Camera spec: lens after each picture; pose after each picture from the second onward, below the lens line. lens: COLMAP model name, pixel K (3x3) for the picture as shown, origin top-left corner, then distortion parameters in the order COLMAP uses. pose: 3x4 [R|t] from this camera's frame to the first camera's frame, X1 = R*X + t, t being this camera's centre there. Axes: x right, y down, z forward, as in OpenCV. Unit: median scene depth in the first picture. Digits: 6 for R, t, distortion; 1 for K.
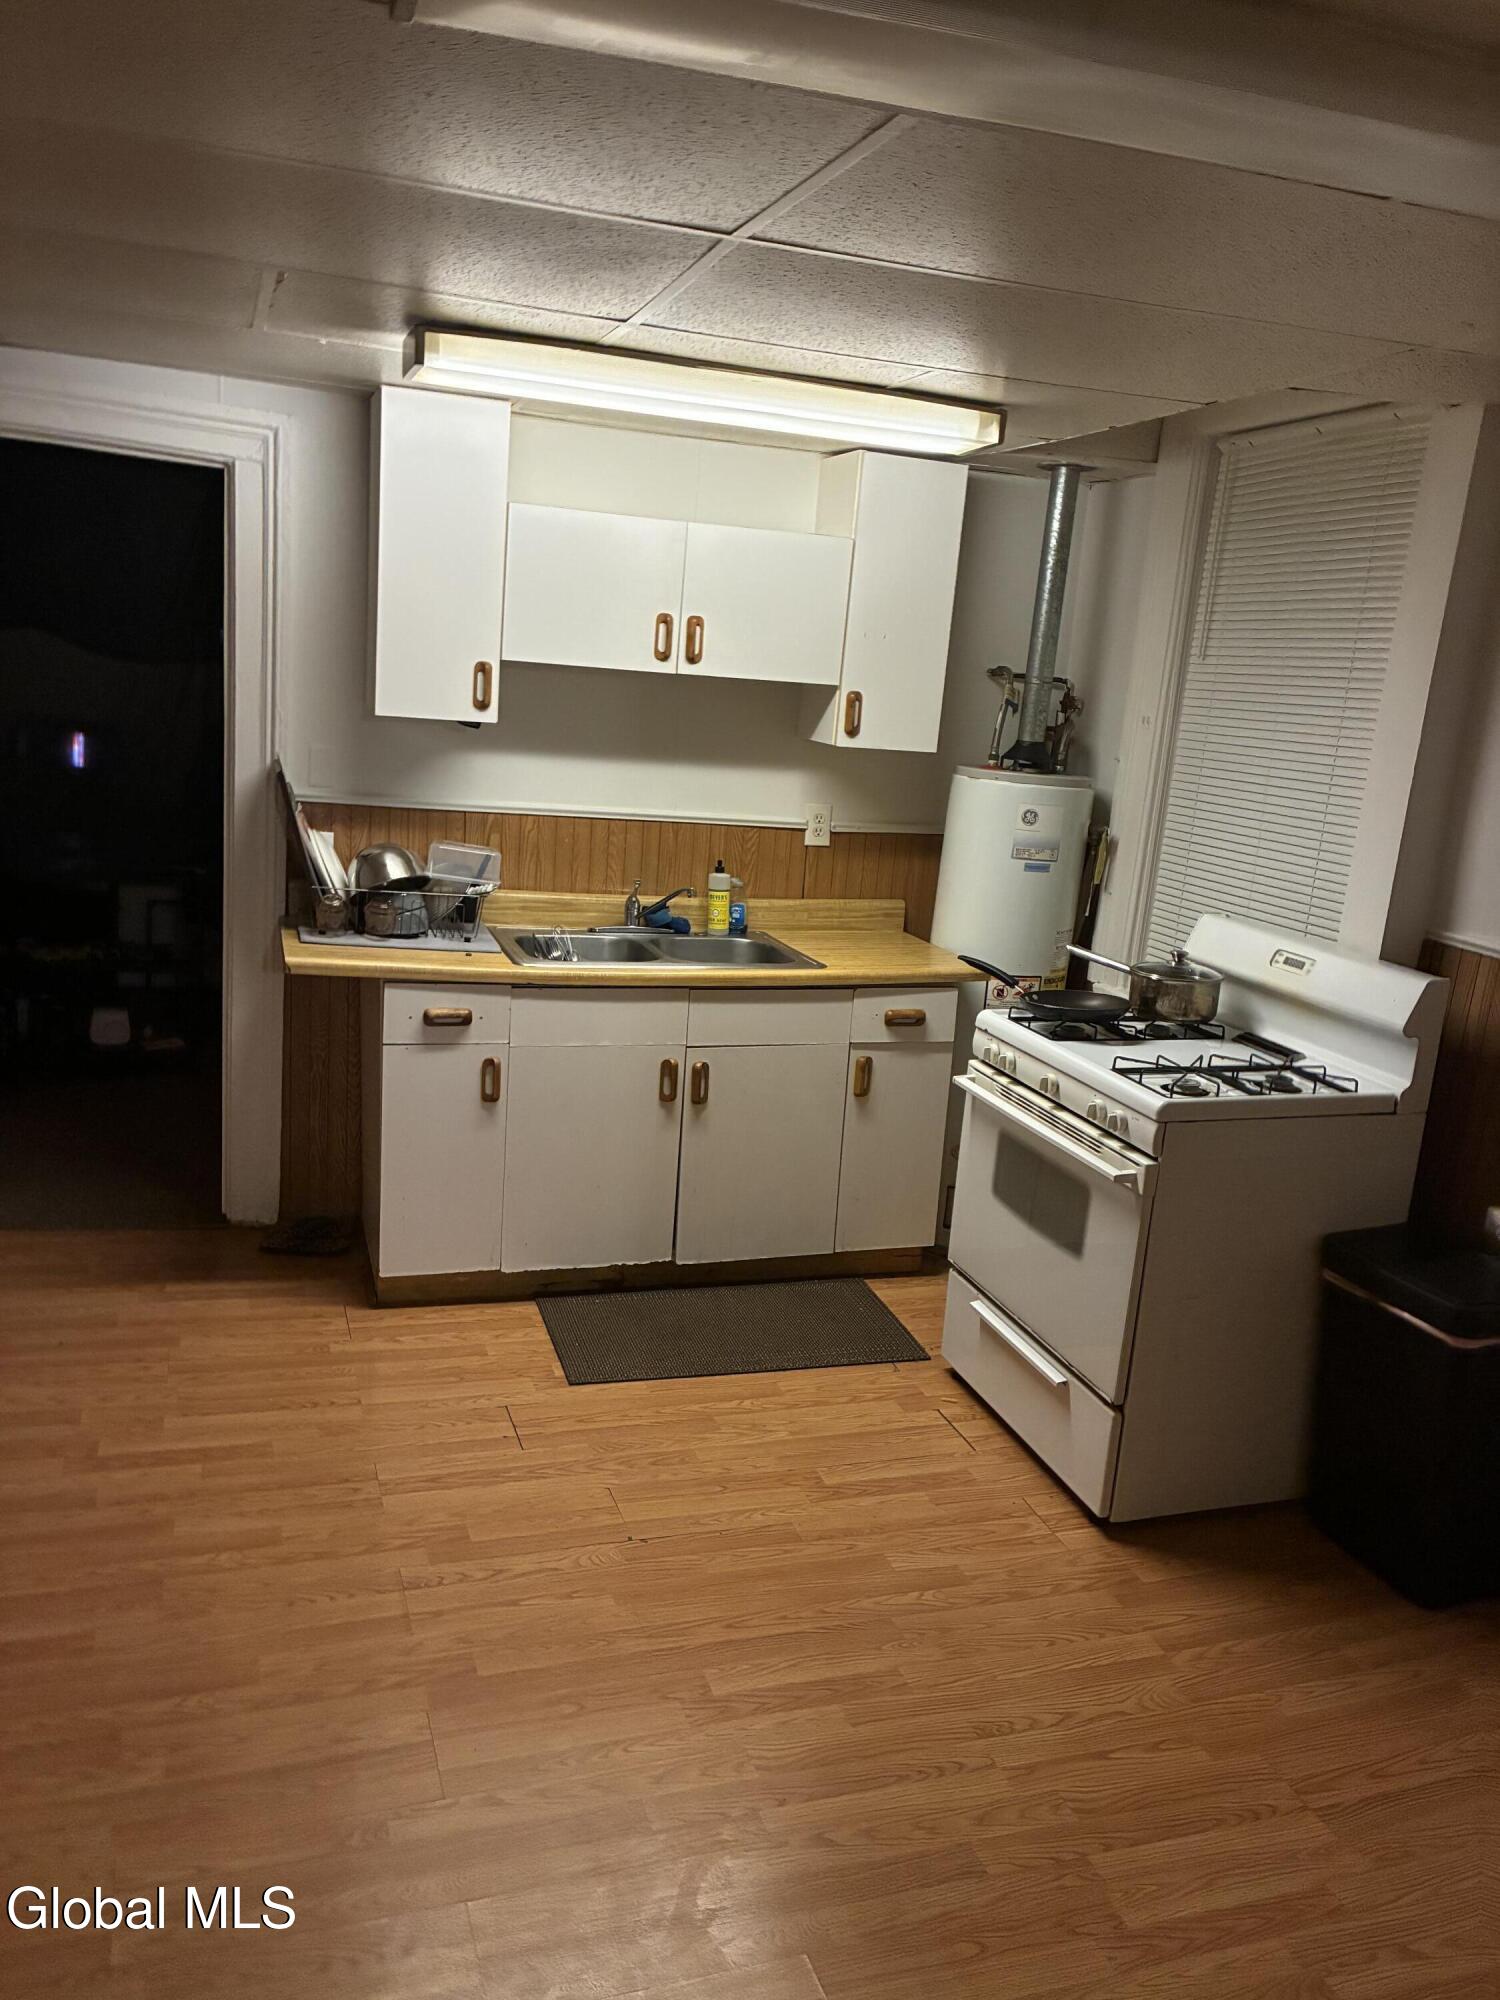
lens RADIAL K [[1503.4, 0, 726.5], [0, 1503.4, 1001.4], [0, 0, 1]] dist [0.041040, -0.047867]
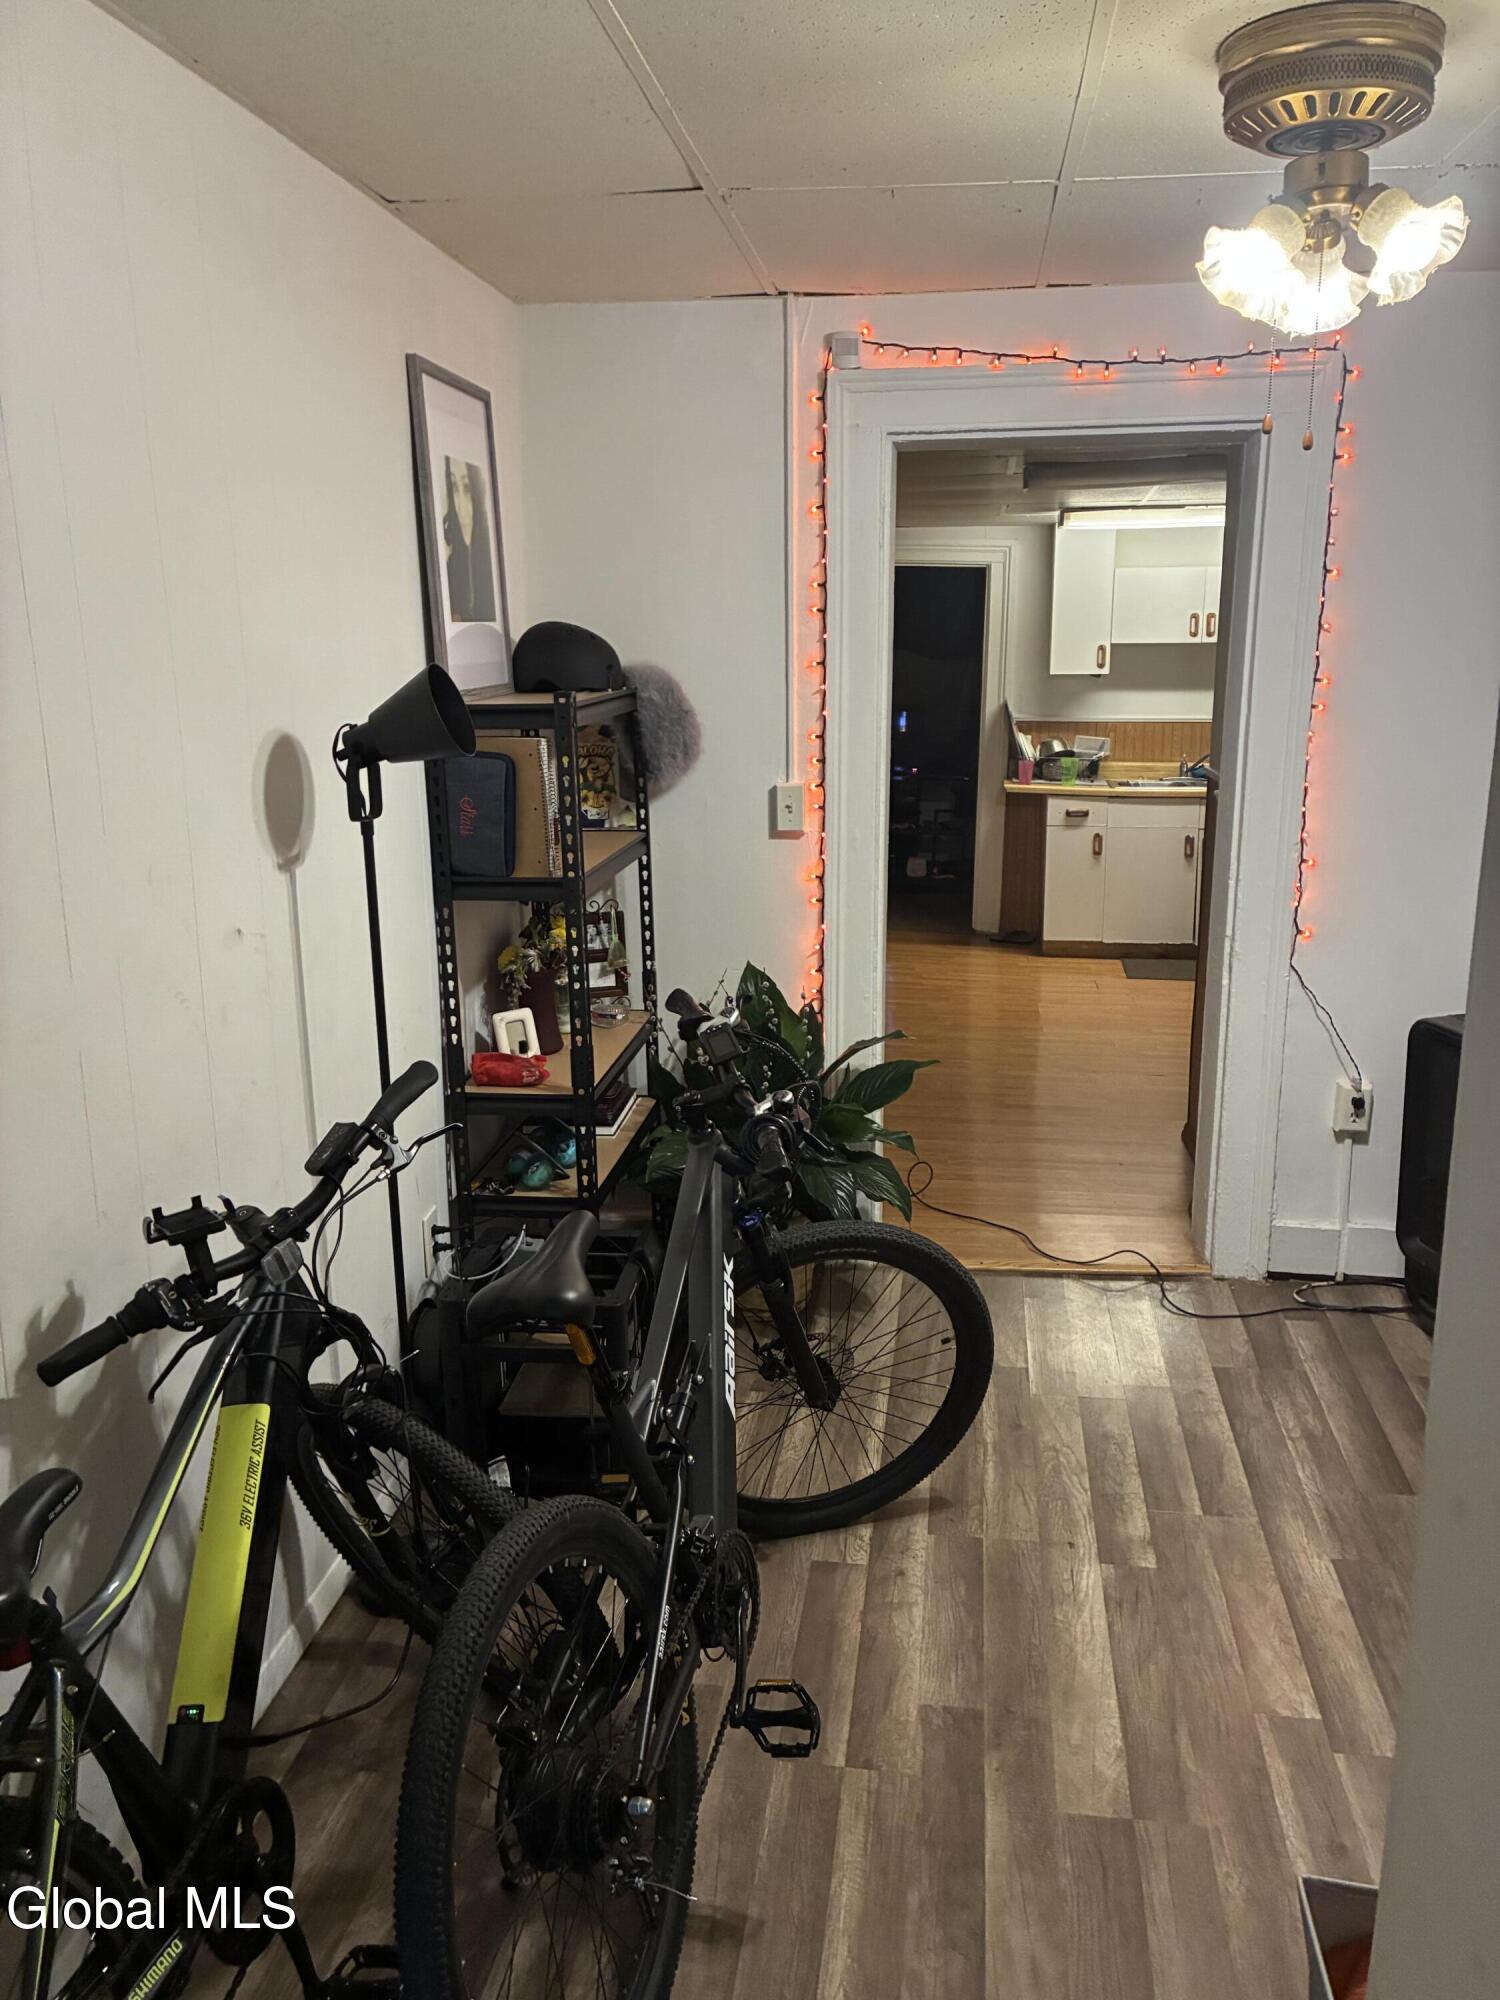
lens RADIAL K [[1503.4, 0, 726.5], [0, 1503.4, 1001.4], [0, 0, 1]] dist [0.041040, -0.047867]
pose [[0.884378, 0.029228, -0.465855, 0.360502], [-0.033167, 0.999450, -0.000258, 0.281205], [0.465591, 0.015679, 0.884861, -1.065926]]
